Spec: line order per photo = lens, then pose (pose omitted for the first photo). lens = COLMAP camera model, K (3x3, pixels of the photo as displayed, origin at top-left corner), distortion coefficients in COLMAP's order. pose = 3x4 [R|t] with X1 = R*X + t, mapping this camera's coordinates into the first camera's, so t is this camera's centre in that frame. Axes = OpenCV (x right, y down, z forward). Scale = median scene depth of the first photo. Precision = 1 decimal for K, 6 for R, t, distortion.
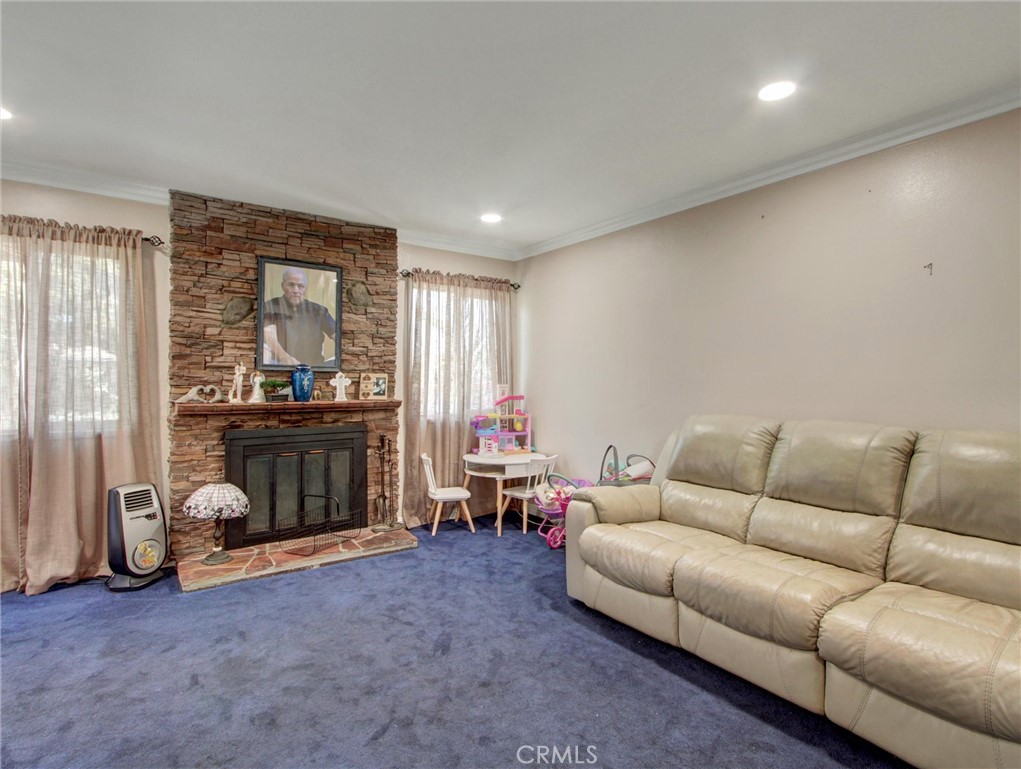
lens RADIAL K [[550.8, 0, 509.2], [0, 550.8, 383.5], [0, 0, 1]] dist [-0.019248, 0.000396]
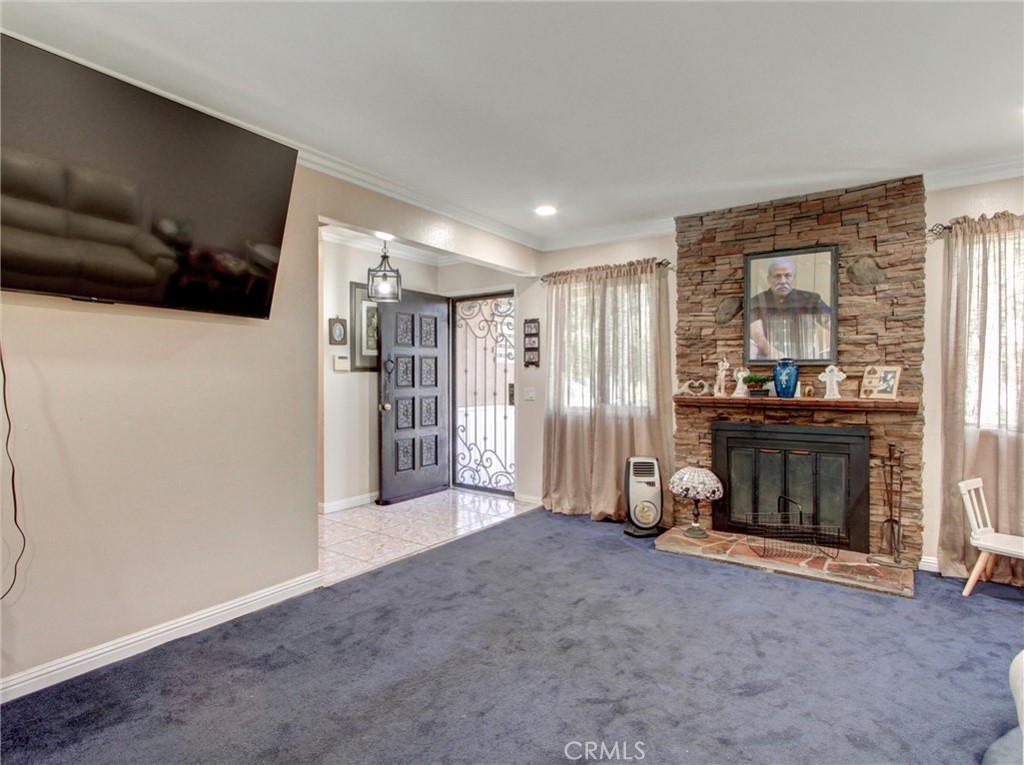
lens RADIAL K [[548.5, 0, 512.6], [0, 548.5, 382.7], [0, 0, 1]] dist [-0.025226, 0.000404]
pose [[0.285827, 0.006757, -0.958257, 0.414000], [-0.000854, 0.999977, 0.006796, 0.001347], [0.958281, -0.001124, 0.285827, 0.296979]]
